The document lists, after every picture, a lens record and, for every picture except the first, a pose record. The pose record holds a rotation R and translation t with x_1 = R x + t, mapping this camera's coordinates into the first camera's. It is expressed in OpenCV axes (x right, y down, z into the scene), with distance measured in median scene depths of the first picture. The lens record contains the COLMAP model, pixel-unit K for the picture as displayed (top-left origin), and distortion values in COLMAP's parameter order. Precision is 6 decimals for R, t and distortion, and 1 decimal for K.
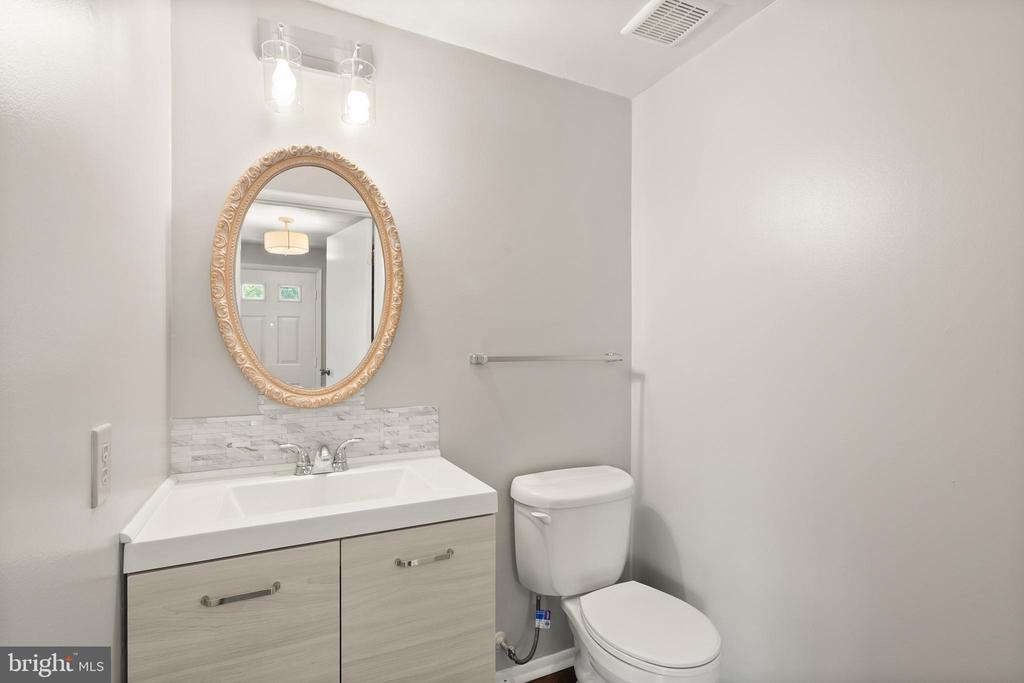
lens RADIAL K [[477.4, 0, 507.4], [0, 477.4, 348.6], [0, 0, 1]] dist [0.000990, 0.000268]
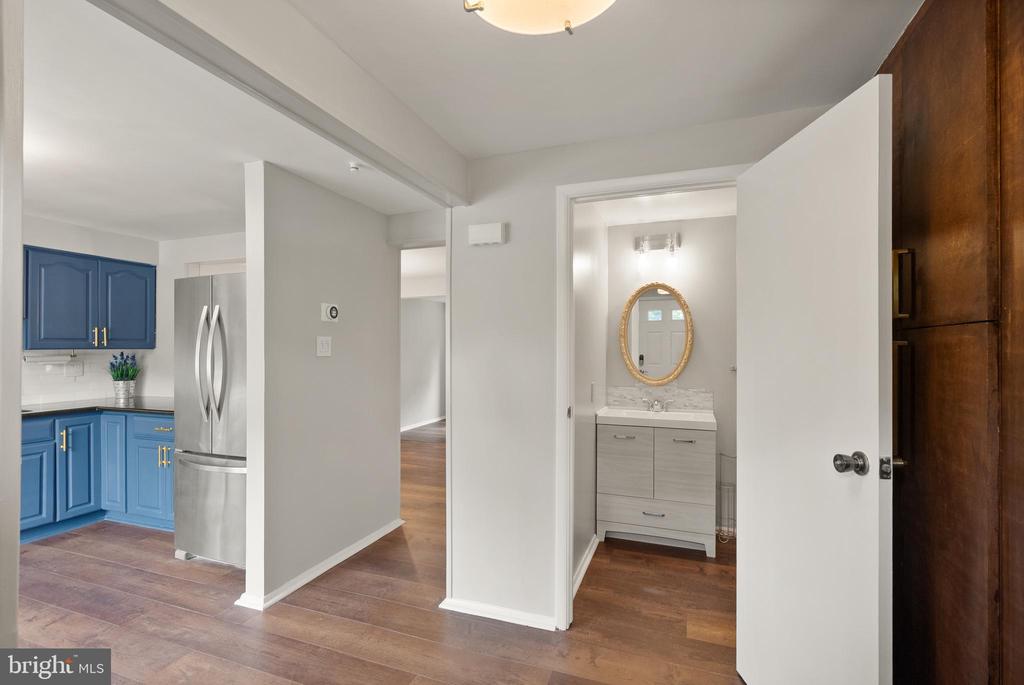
lens RADIAL K [[477.4, 0, 511.4], [0, 477.4, 346.8], [0, 0, 1]] dist [0.000990, 0.000268]
pose [[0.684920, -0.001414, -0.728617, 0.929350], [-0.001101, 0.999995, -0.002976, -0.074080], [0.728618, 0.002841, 0.684915, -1.300339]]
